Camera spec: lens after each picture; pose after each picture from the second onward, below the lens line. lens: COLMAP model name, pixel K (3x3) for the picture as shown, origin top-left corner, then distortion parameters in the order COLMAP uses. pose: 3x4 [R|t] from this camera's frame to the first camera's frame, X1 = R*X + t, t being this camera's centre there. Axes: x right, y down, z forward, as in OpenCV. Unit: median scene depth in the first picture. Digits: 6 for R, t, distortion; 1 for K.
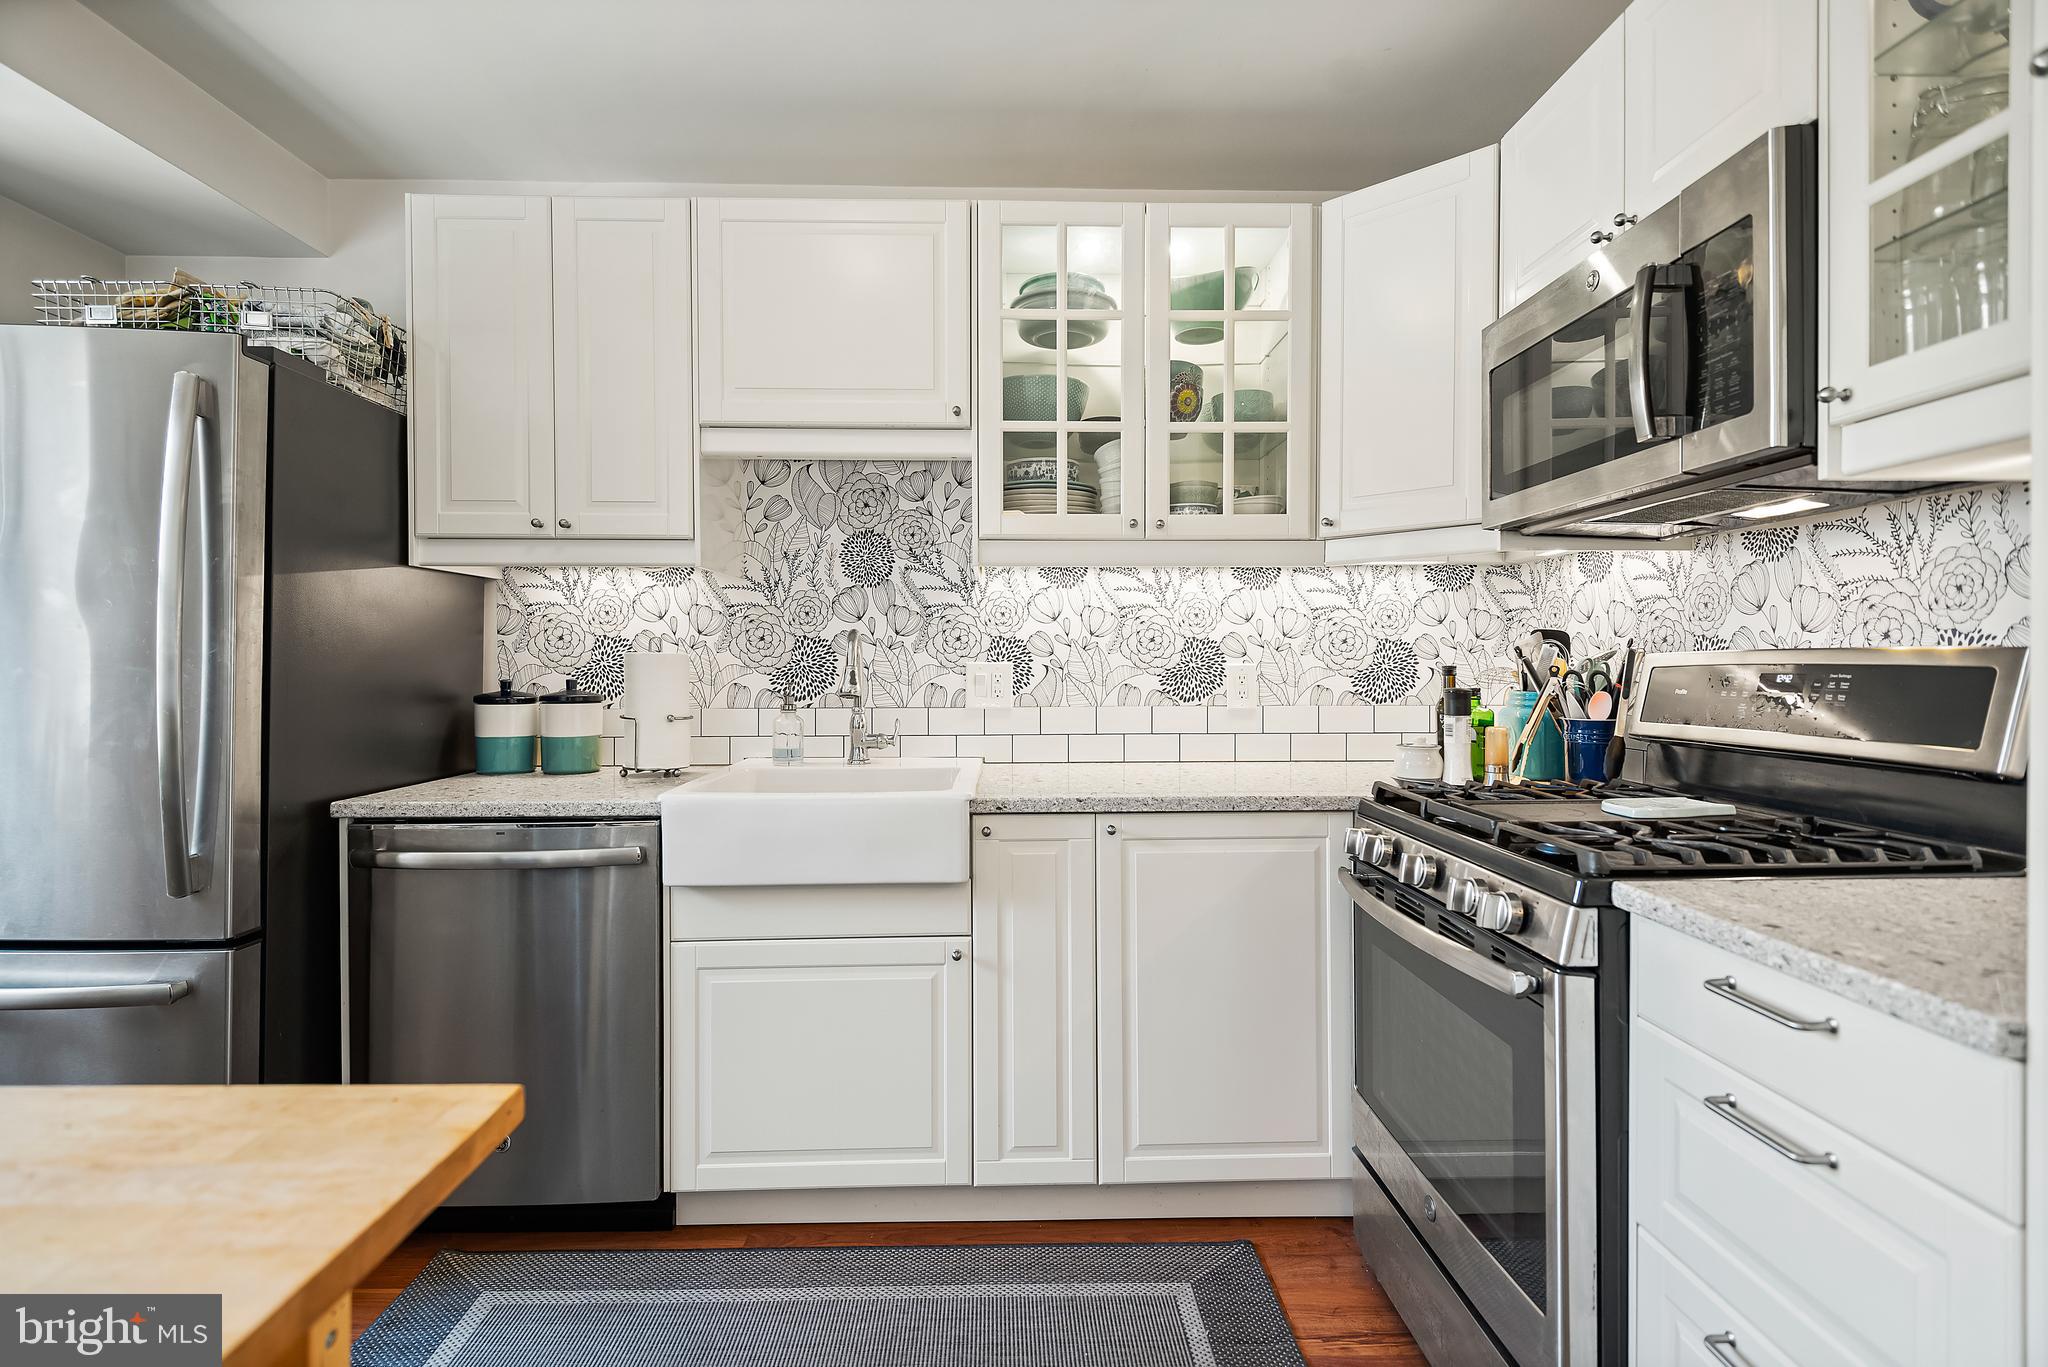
lens RADIAL K [[1001.1, 0, 1017.1], [0, 1001.1, 669.7], [0, 0, 1]] dist [0.038422, -0.026712]
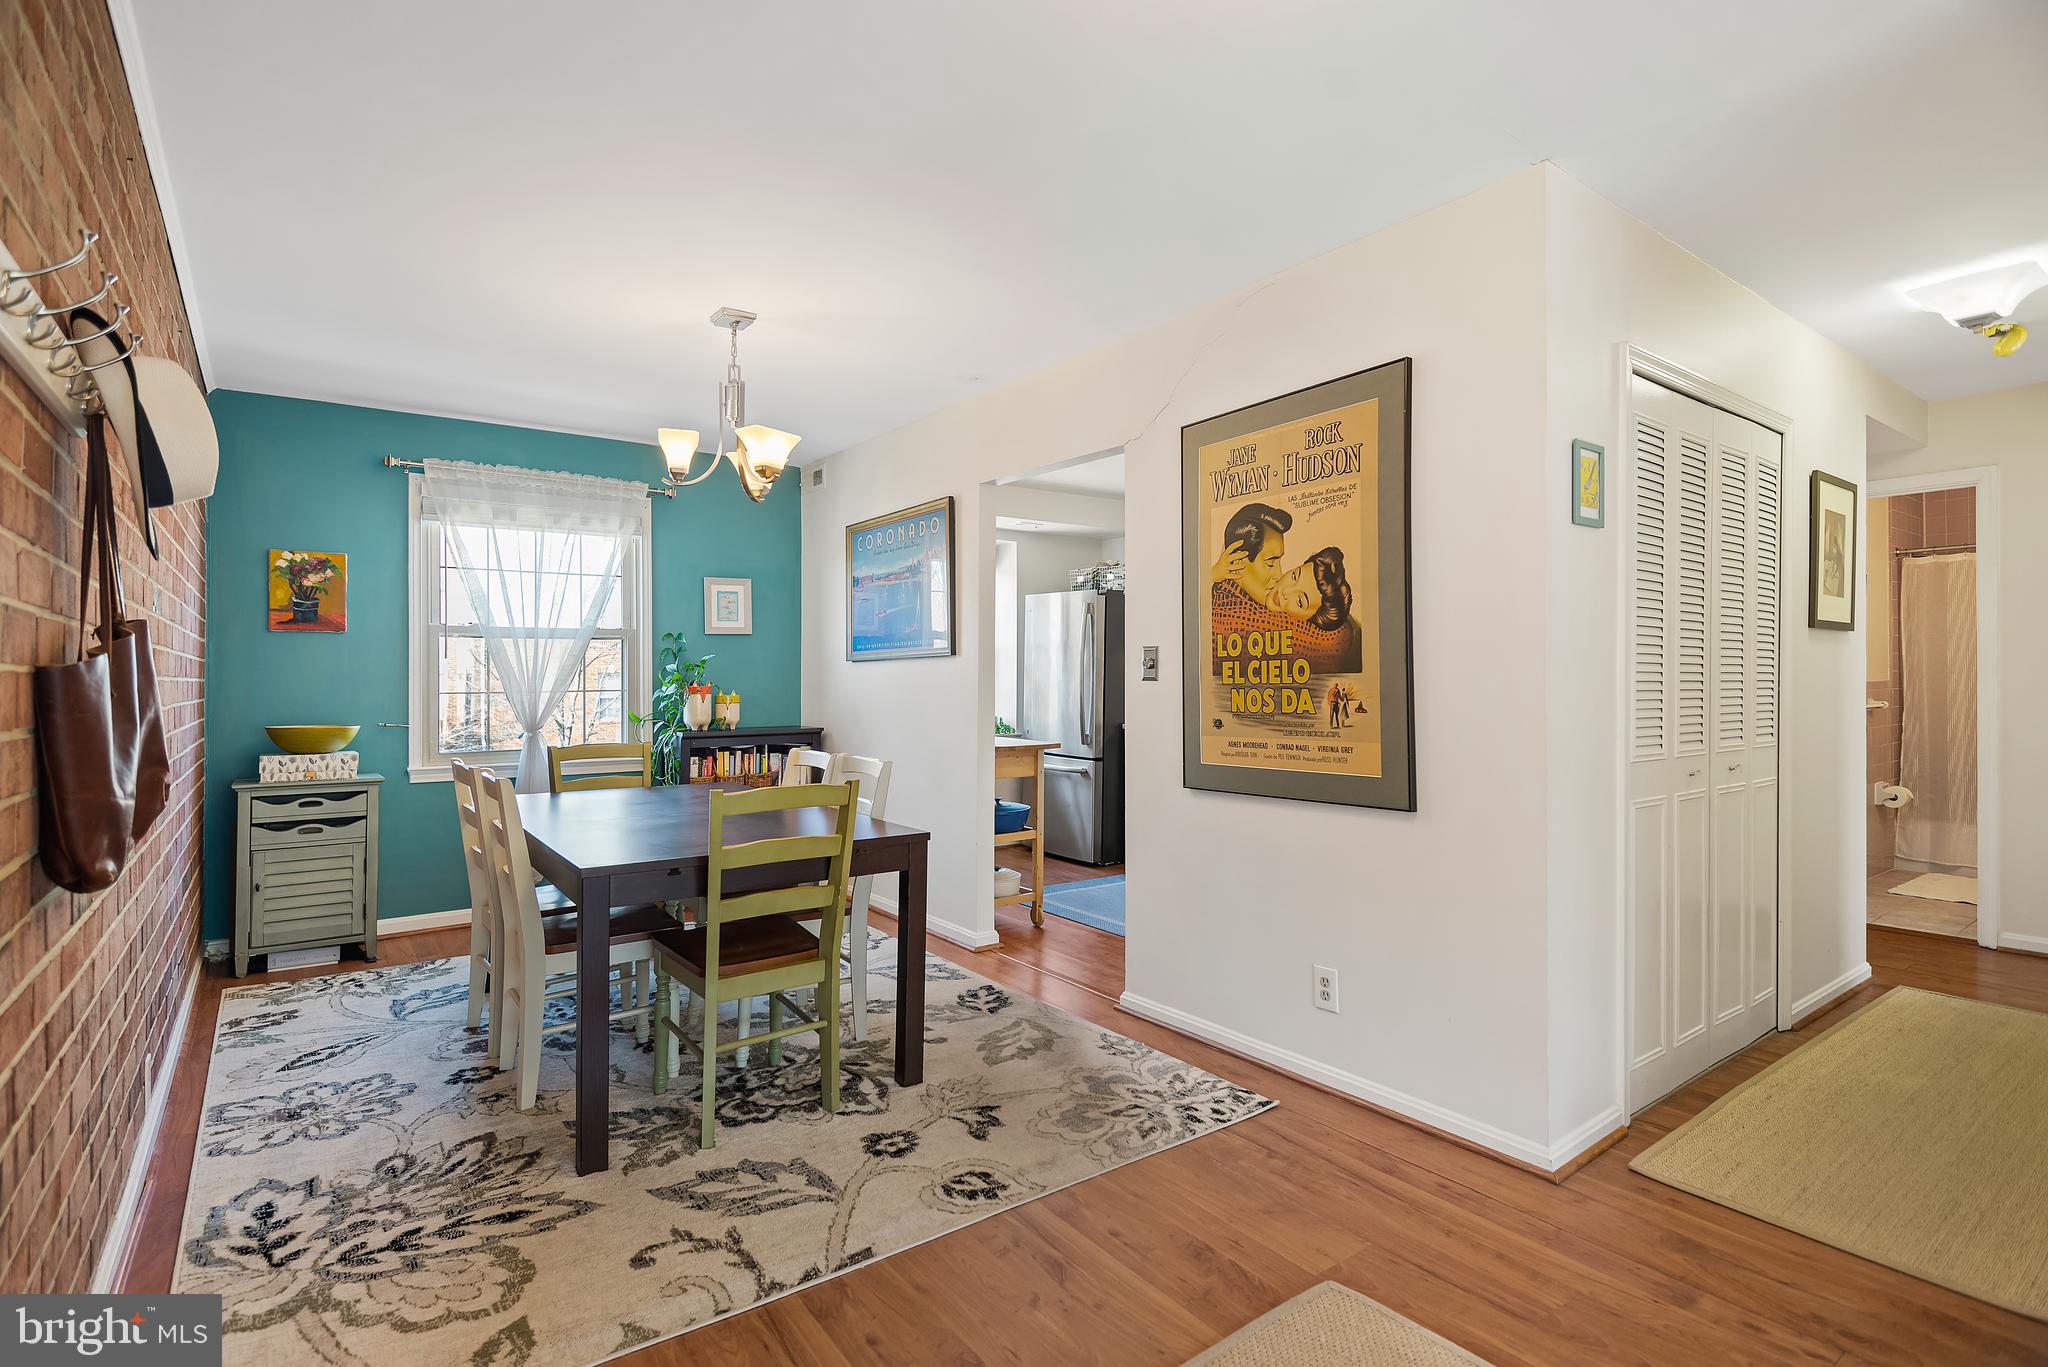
lens RADIAL K [[975.2, 0, 1020.5], [0, 975.2, 677.6], [0, 0, 1]] dist [0.038906, -0.026426]
pose [[0.567574, 0.000688, -0.823322, 1.462604], [0.000376, 0.999999, 0.001095, -0.014880], [0.823322, -0.000931, 0.567574, -0.885211]]
